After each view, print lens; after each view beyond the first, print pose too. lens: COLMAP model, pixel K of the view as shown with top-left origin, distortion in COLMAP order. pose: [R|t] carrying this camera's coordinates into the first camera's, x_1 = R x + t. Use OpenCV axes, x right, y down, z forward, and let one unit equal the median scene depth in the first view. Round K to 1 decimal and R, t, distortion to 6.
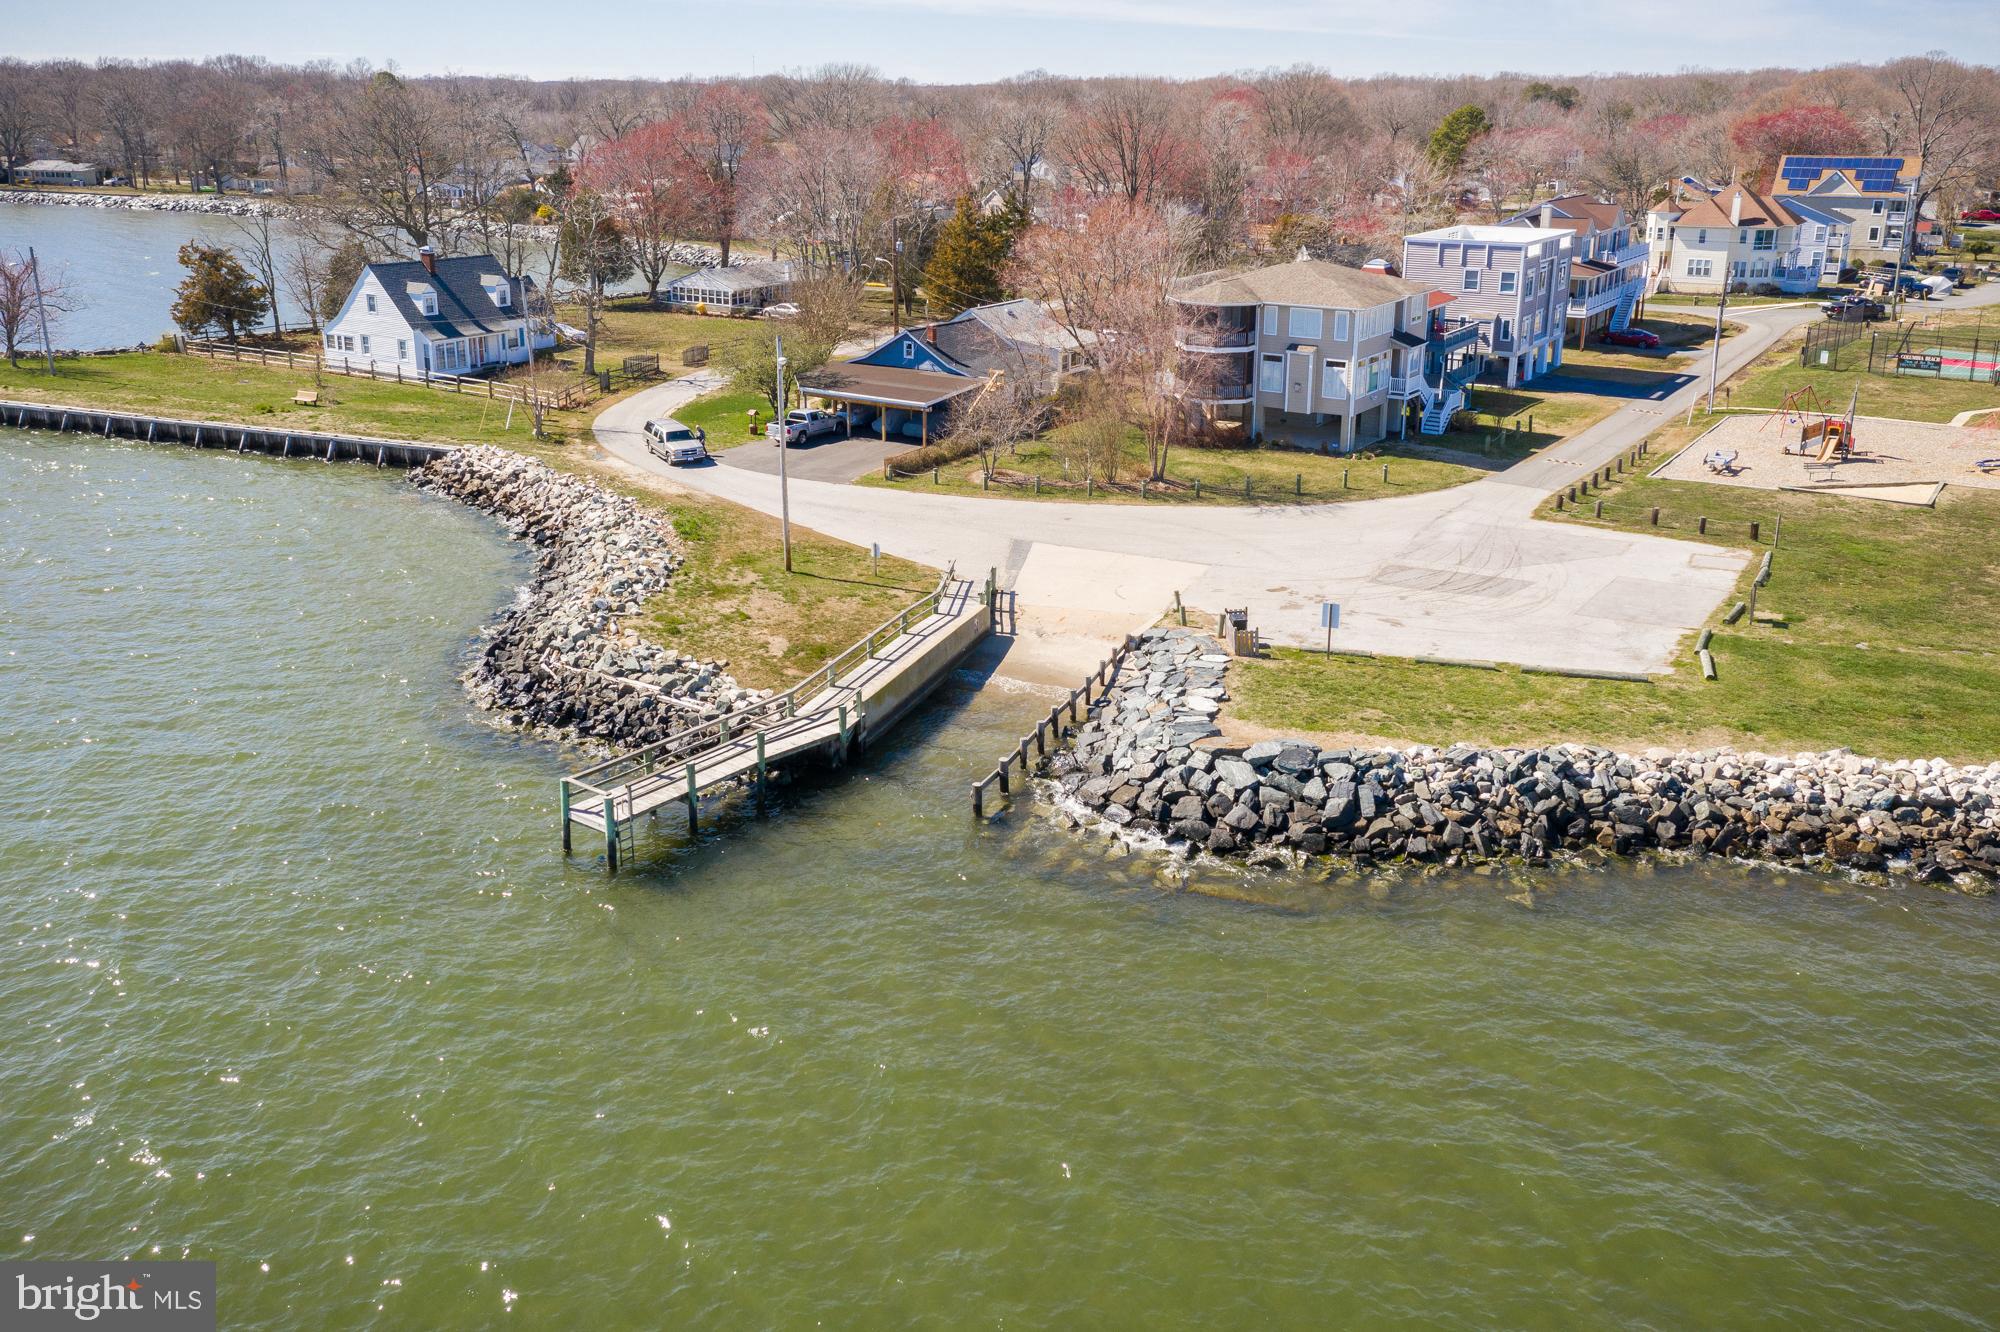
lens RADIAL K [[1598.6, 0, 980.1], [0, 1598.6, 651.1], [0, 0, 1]] dist [0.011448, 0.033811]
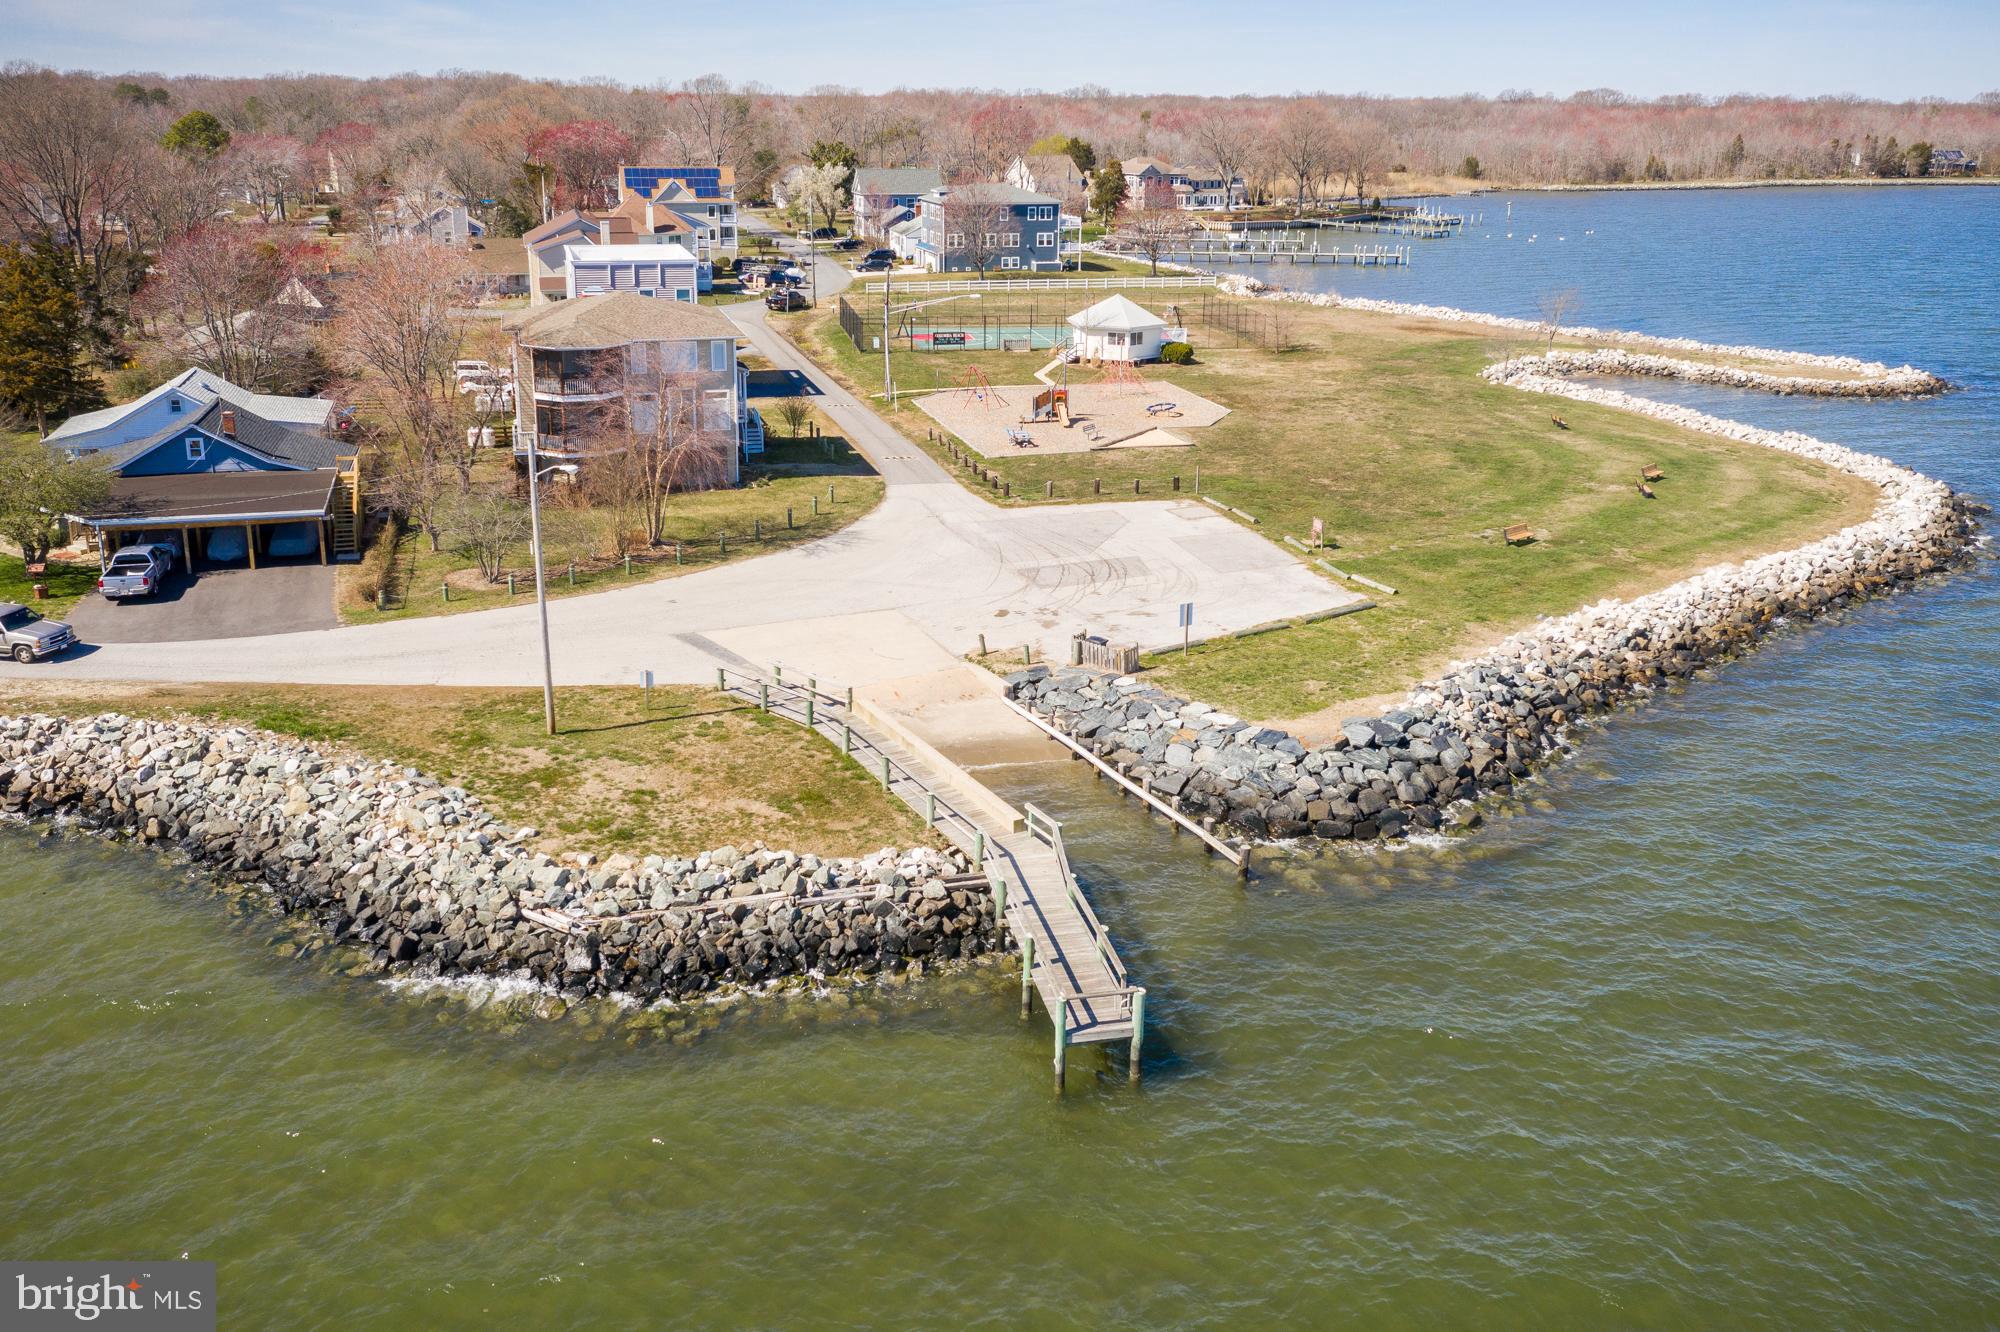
lens RADIAL K [[1598.6, 0, 996.6], [0, 1598.6, 661.8], [0, 0, 1]] dist [0.011448, 0.033811]
pose [[0.642850, -0.246462, 0.725259, -0.333021], [0.242699, 0.963577, 0.112327, -0.073536], [-0.726527, 0.103810, 0.679251, 0.187816]]
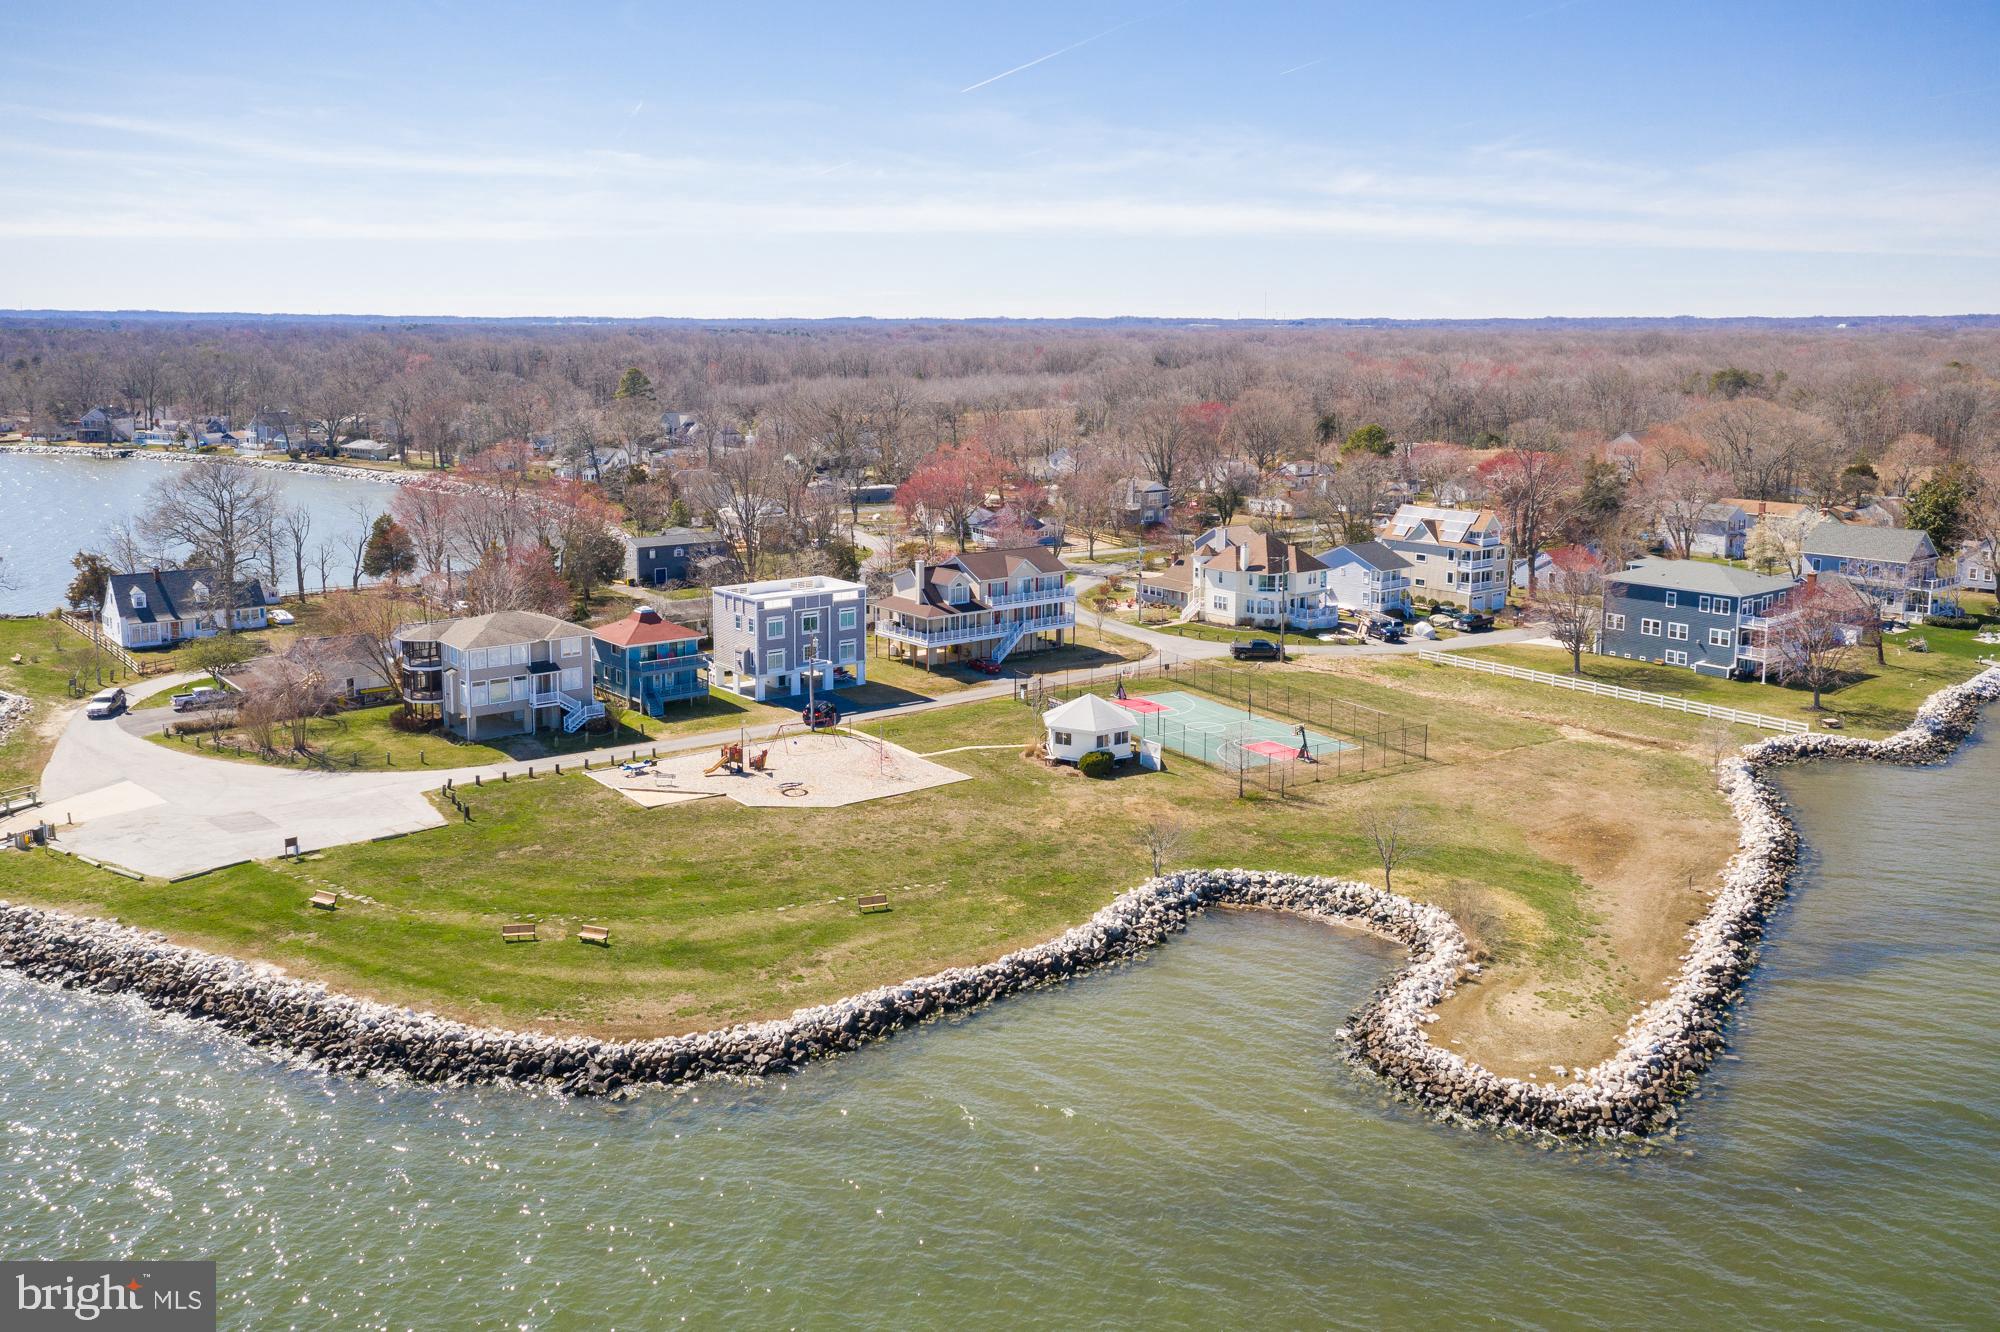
lens RADIAL K [[1598.6, 0, 978.4], [0, 1598.6, 710.5], [0, 0, 1]] dist [0.011448, 0.033811]
pose [[0.948791, 0.071553, -0.307694, 0.937325], [-0.101911, 0.991263, -0.083735, -0.060274], [0.299014, 0.110805, 0.947794, -0.246194]]
